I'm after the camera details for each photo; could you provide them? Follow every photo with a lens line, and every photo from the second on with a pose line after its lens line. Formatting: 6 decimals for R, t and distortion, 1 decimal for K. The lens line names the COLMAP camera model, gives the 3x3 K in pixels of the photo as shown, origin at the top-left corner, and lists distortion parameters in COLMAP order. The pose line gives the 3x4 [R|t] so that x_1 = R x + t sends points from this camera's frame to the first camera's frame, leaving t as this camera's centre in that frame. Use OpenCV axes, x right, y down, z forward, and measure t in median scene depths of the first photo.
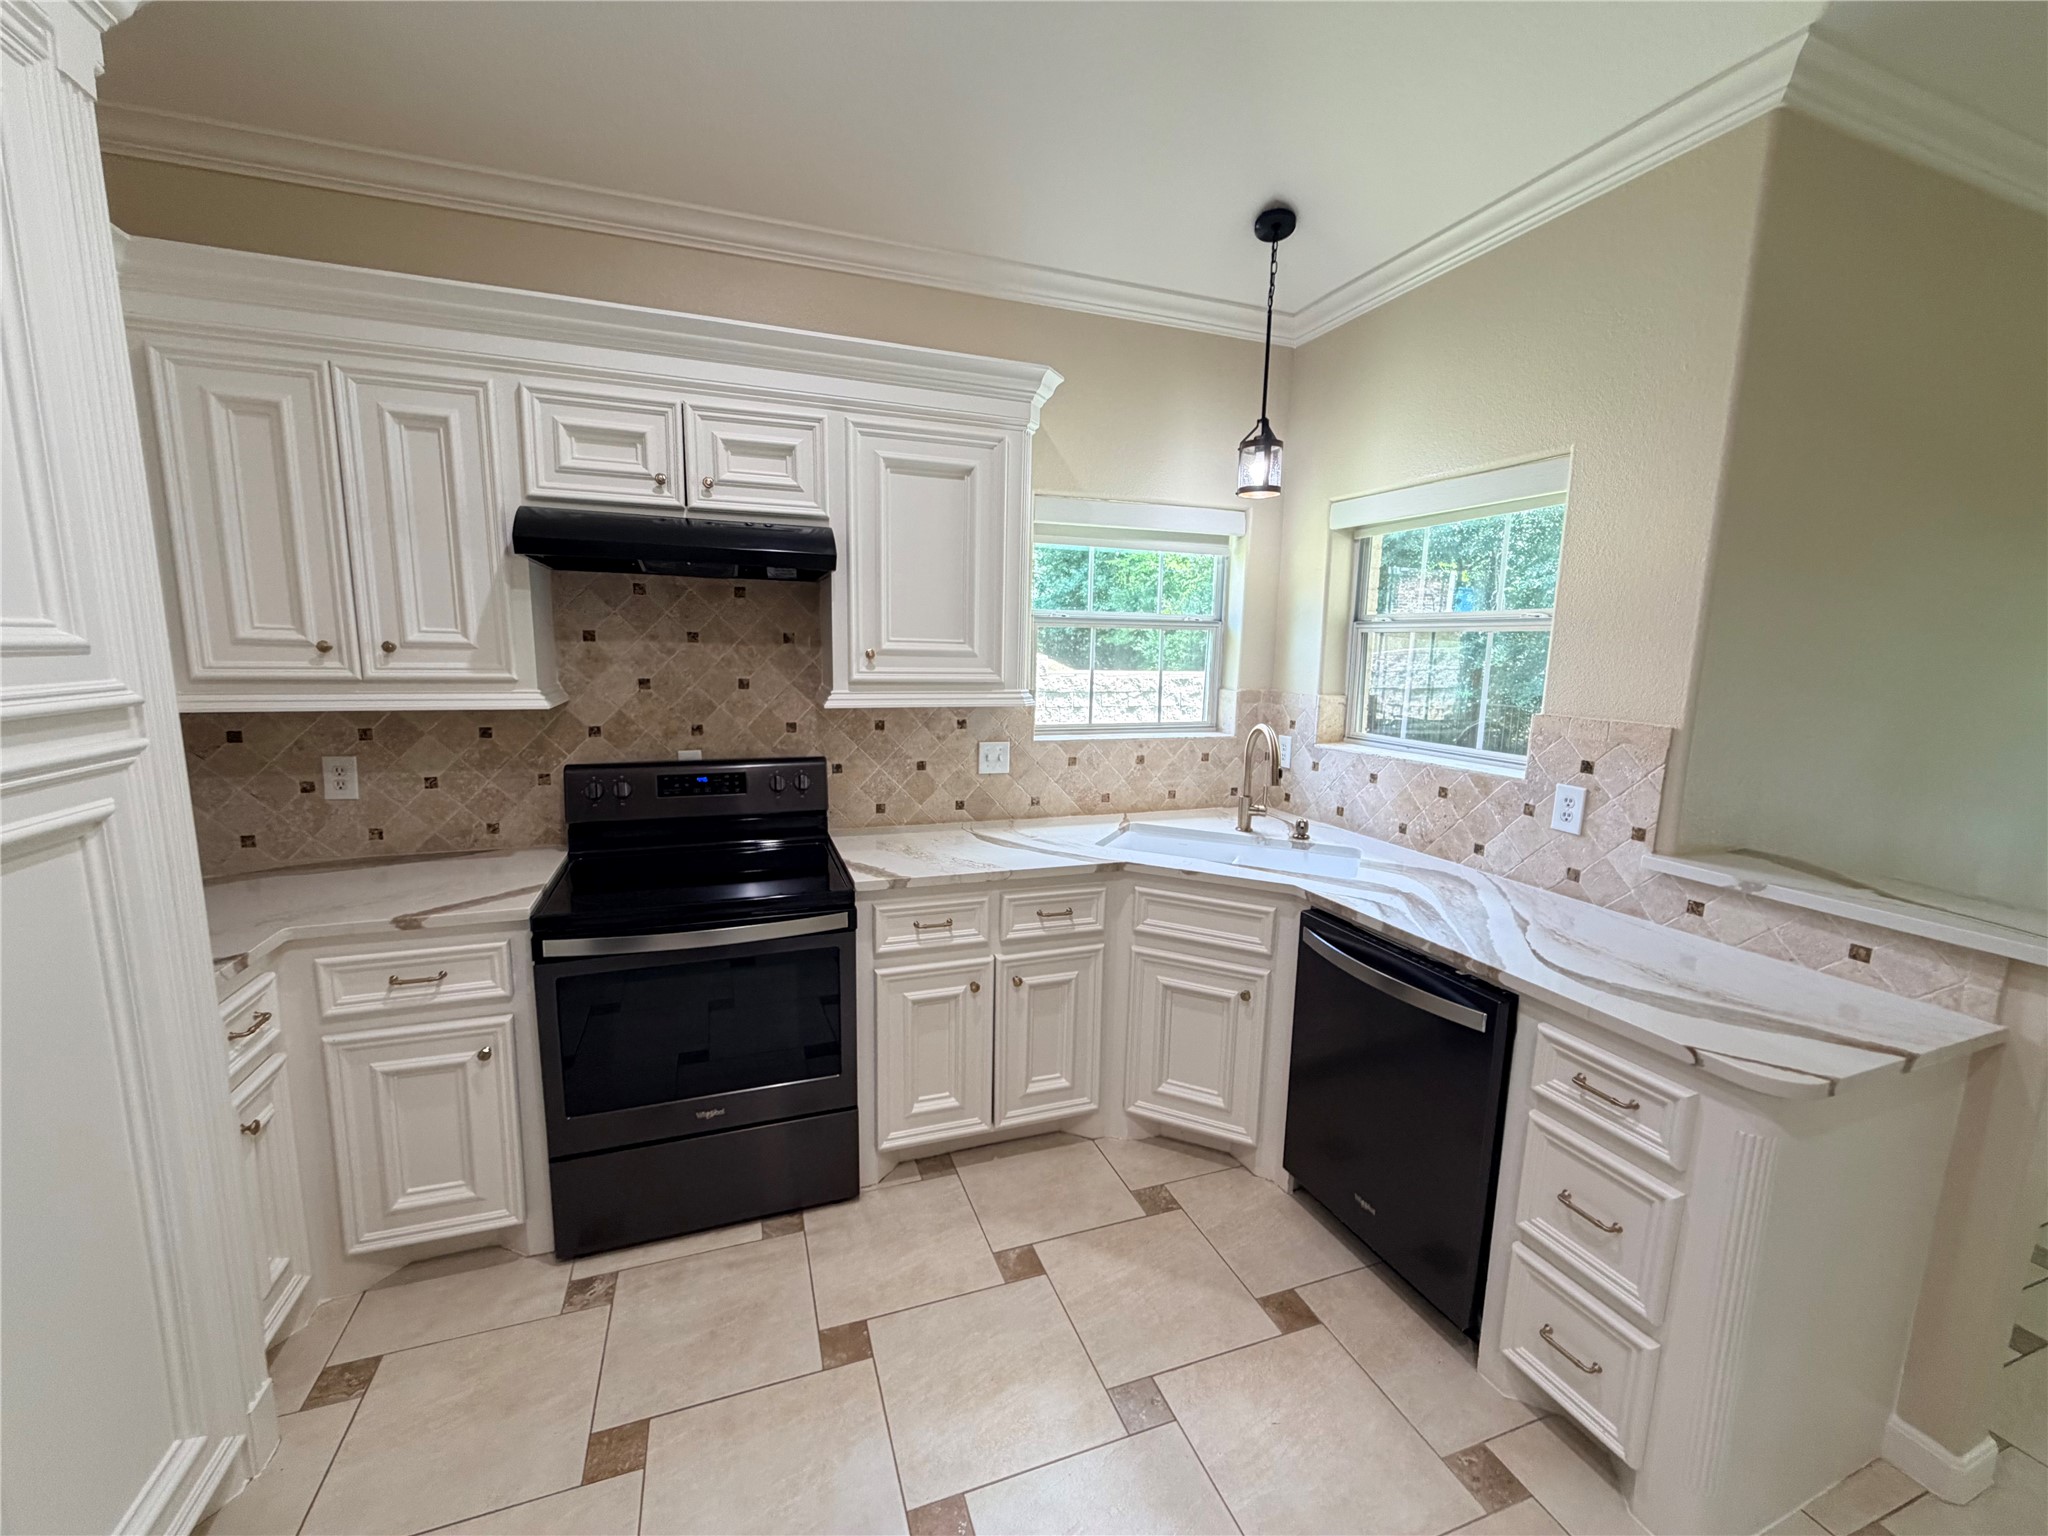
lens RADIAL K [[820.3, 0, 1023.4], [0, 820.3, 770.6], [0, 0, 1]] dist [0.000410, -0.000074]
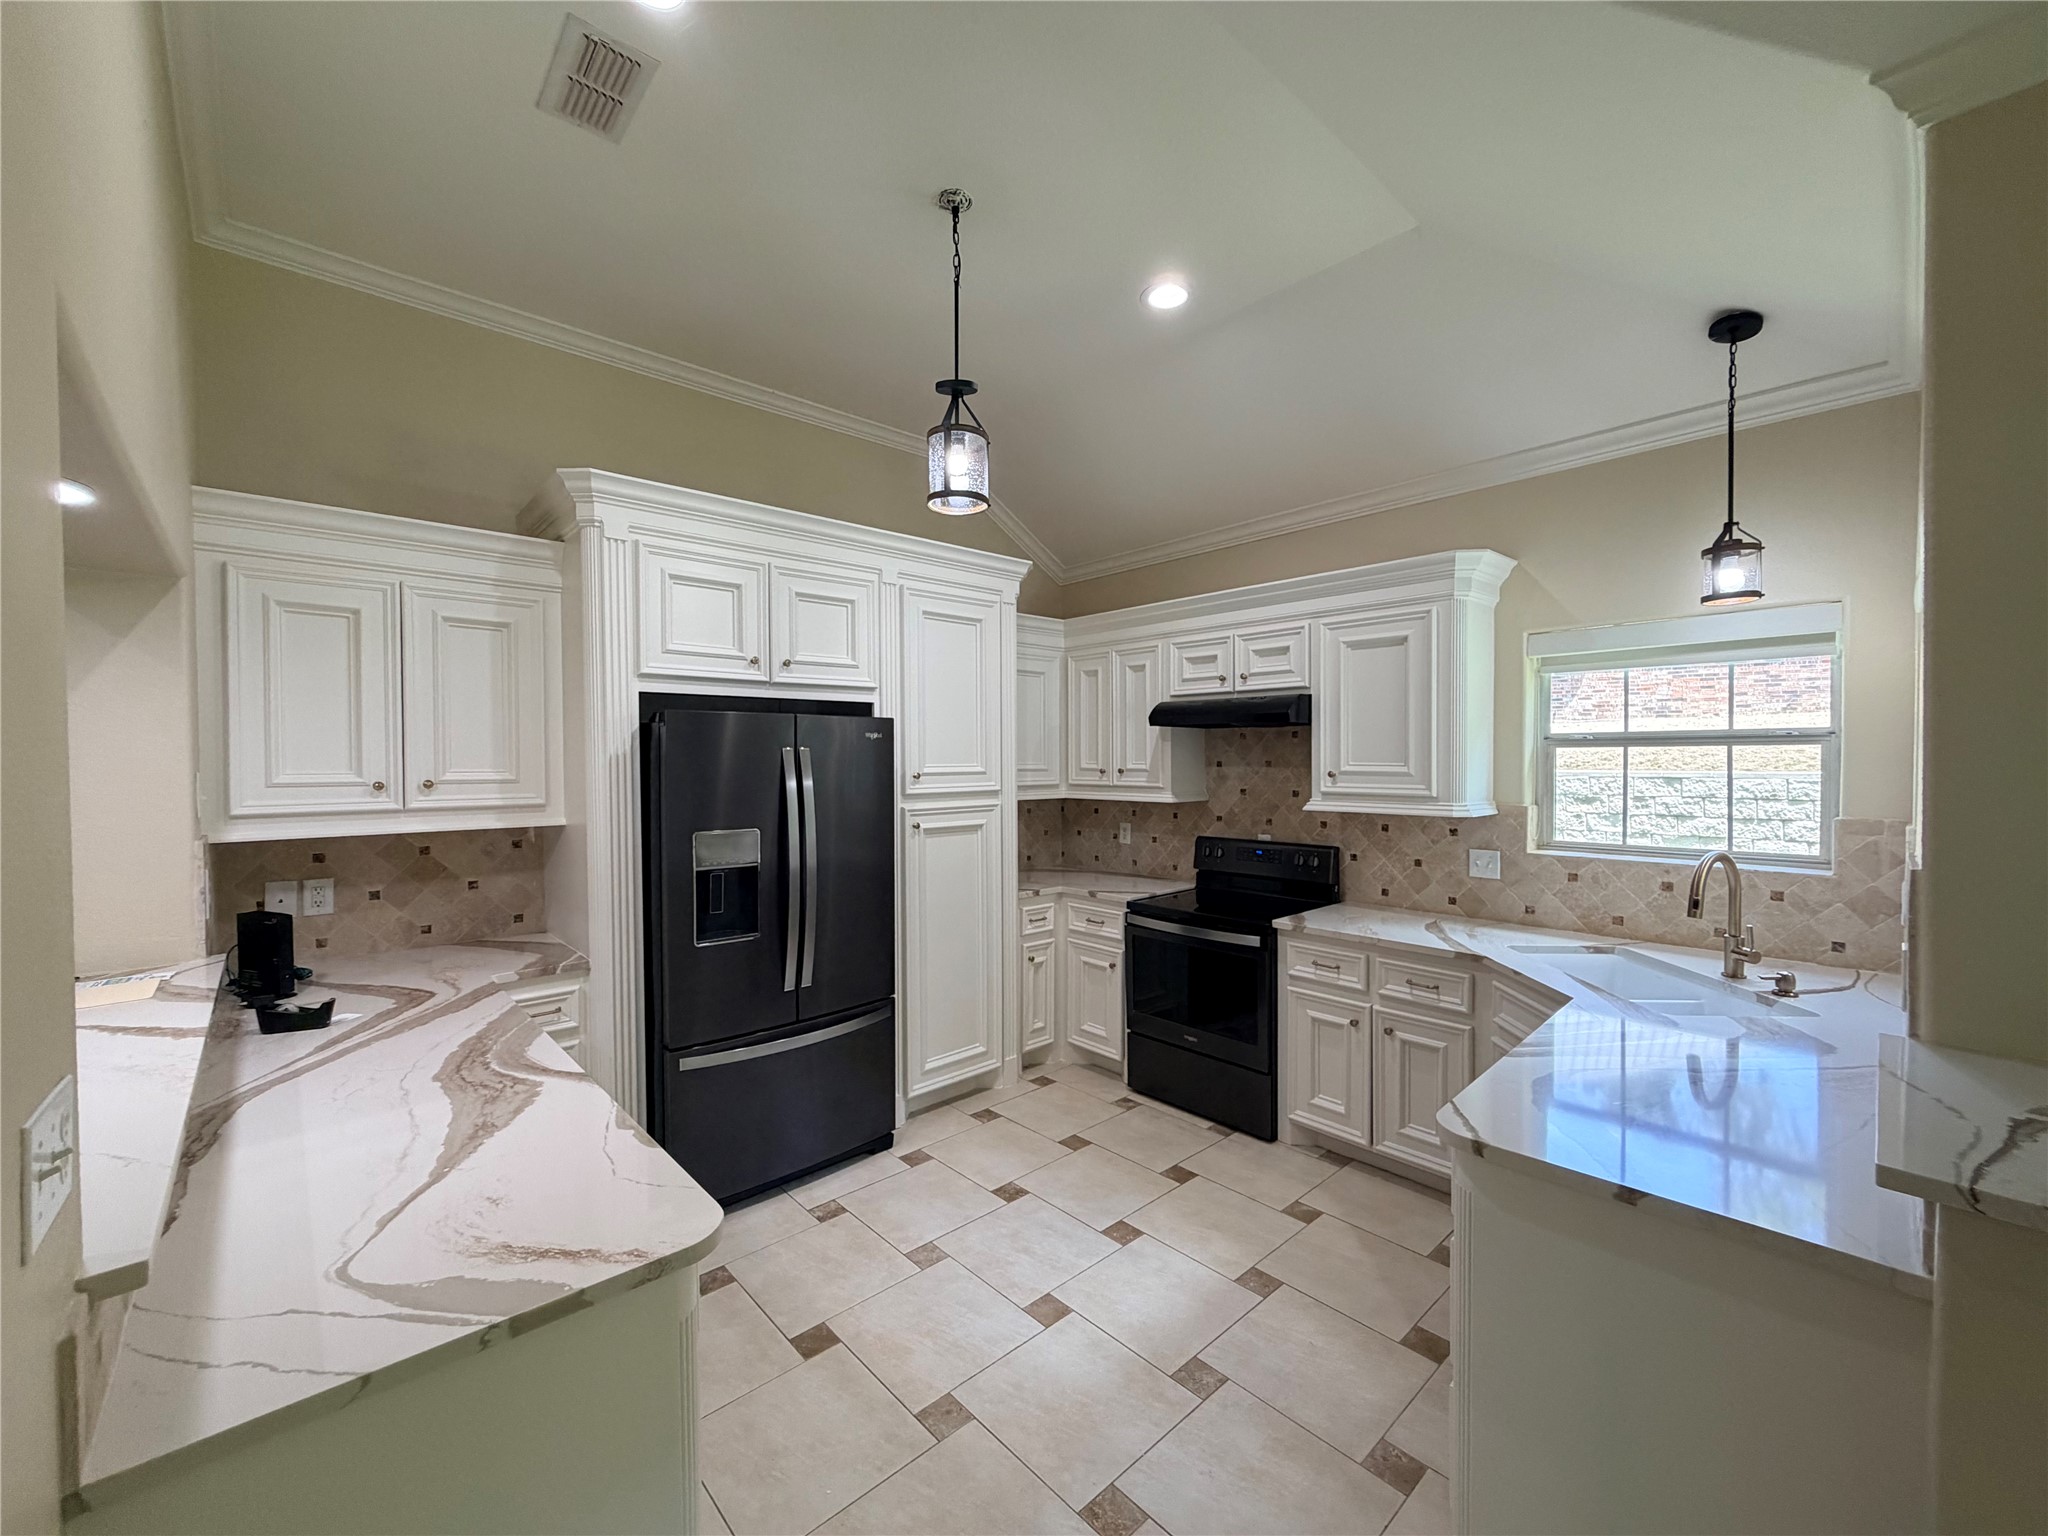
lens RADIAL K [[820.3, 0, 1024.2], [0, 820.3, 772.9], [0, 0, 1]] dist [0.000410, -0.000074]
pose [[0.382505, -0.002311, -0.923950, 0.949304], [-0.129140, 0.990047, -0.055939, 0.007004], [0.914884, 0.140716, 0.378400, -0.045221]]
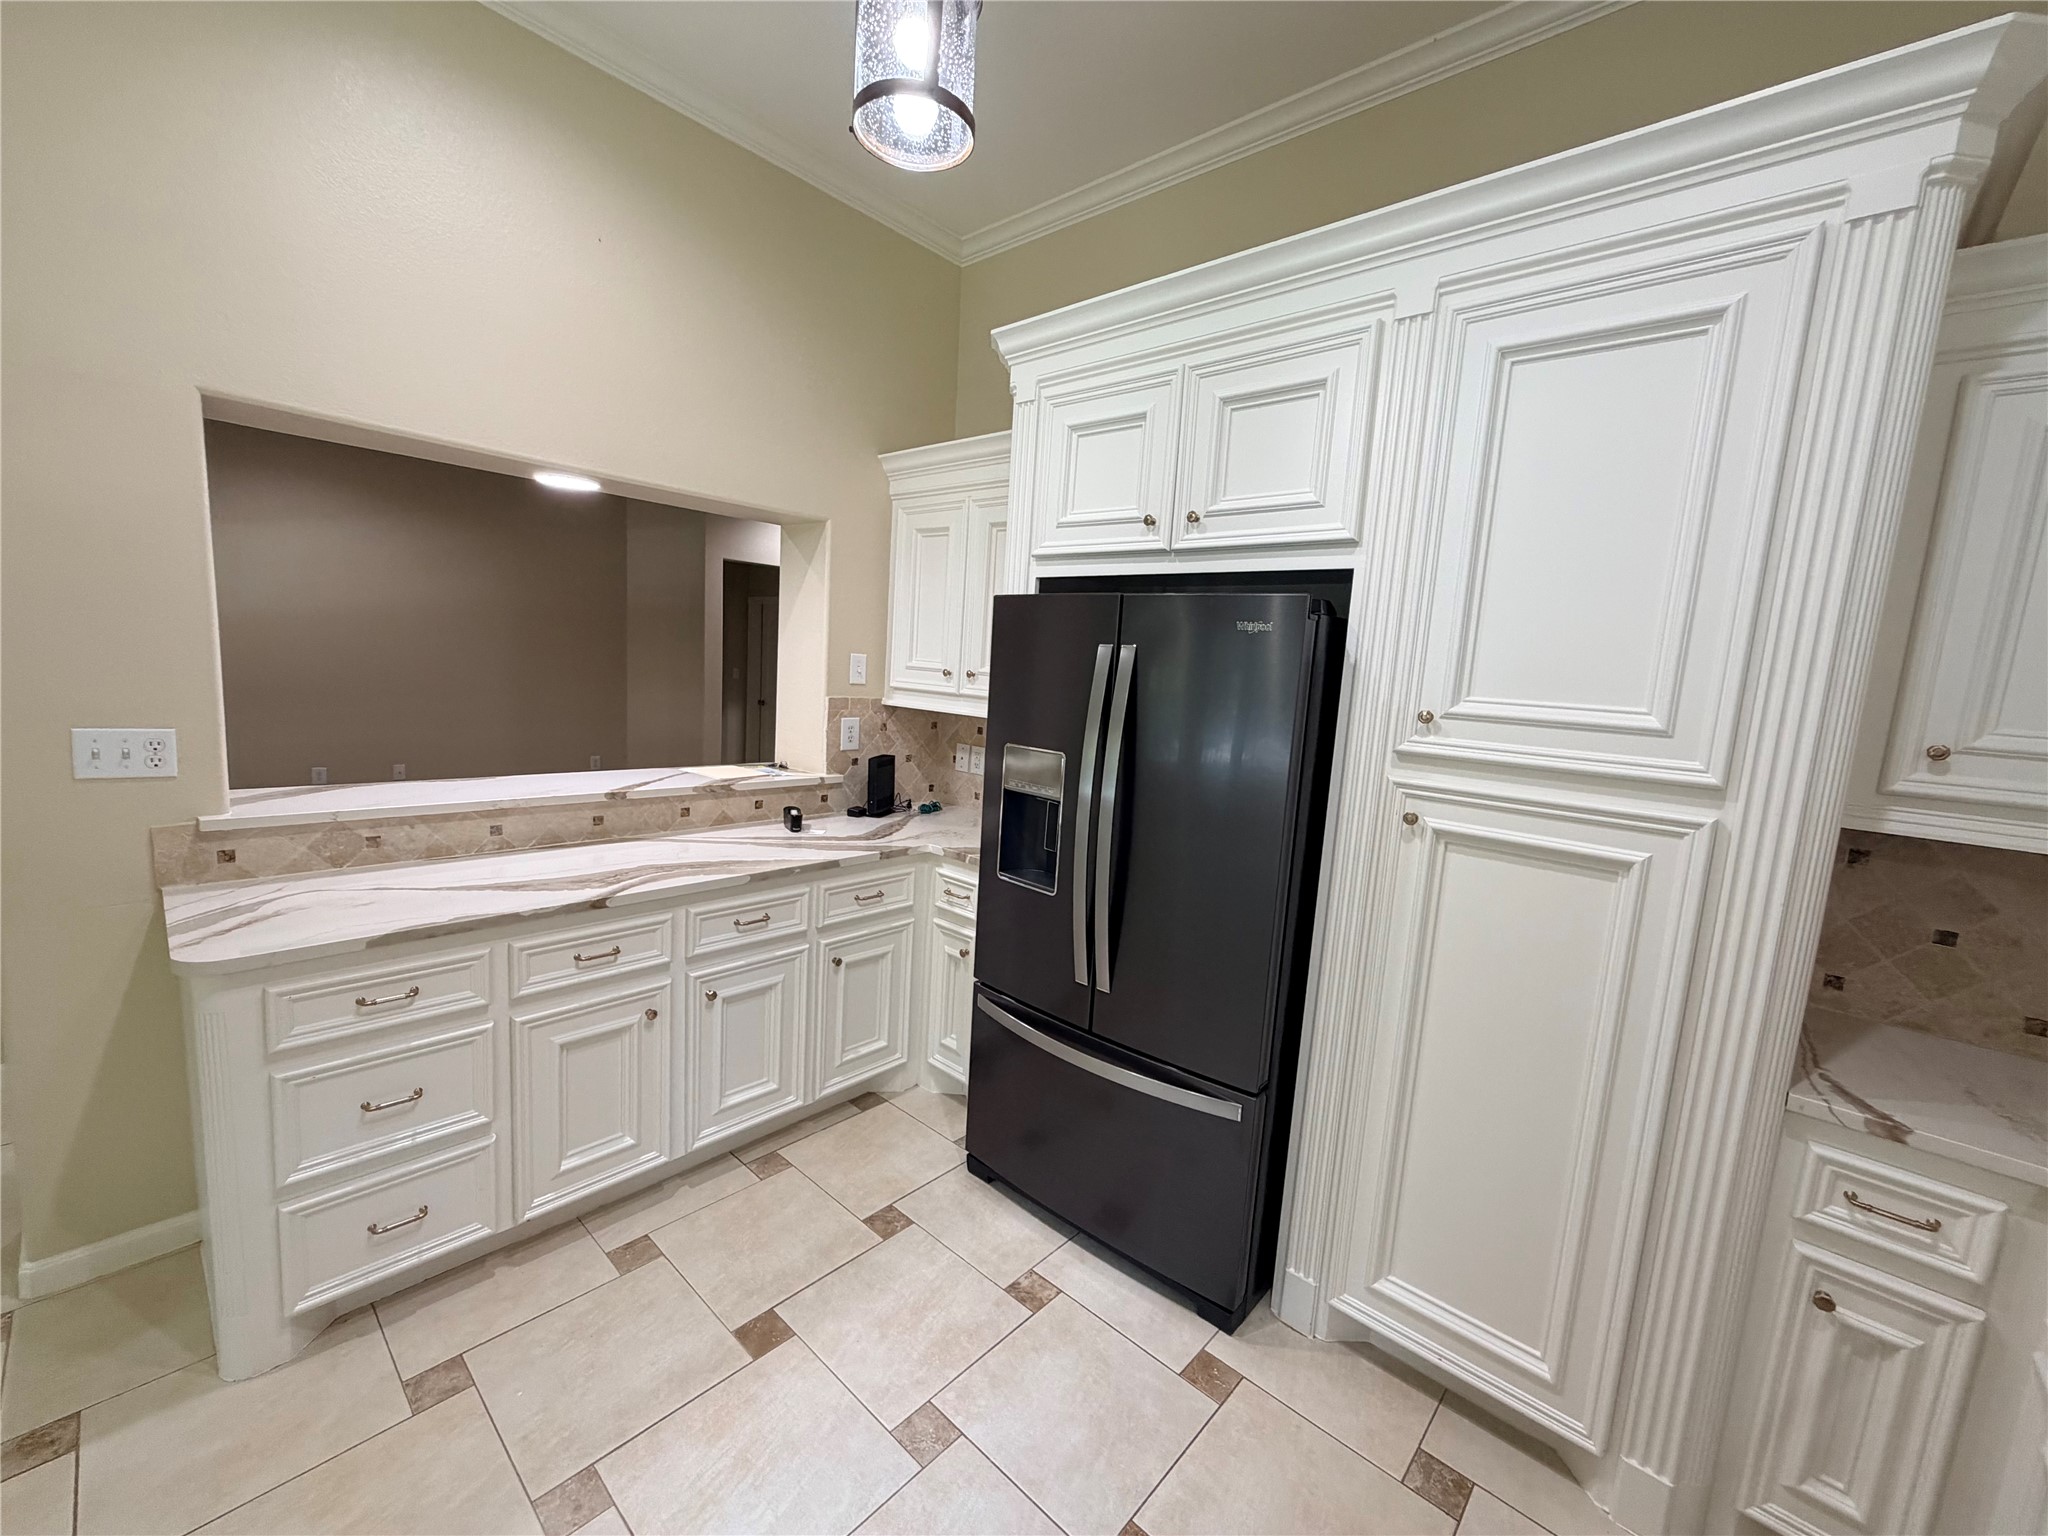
lens RADIAL K [[820.3, 0, 1020.5], [0, 820.3, 771.1], [0, 0, 1]] dist [0.000410, -0.000074]
pose [[-0.882544, -0.010268, -0.470117, 0.148559], [-0.148010, 0.955010, 0.256998, -0.131941], [0.446328, 0.296394, -0.844359, 0.802827]]
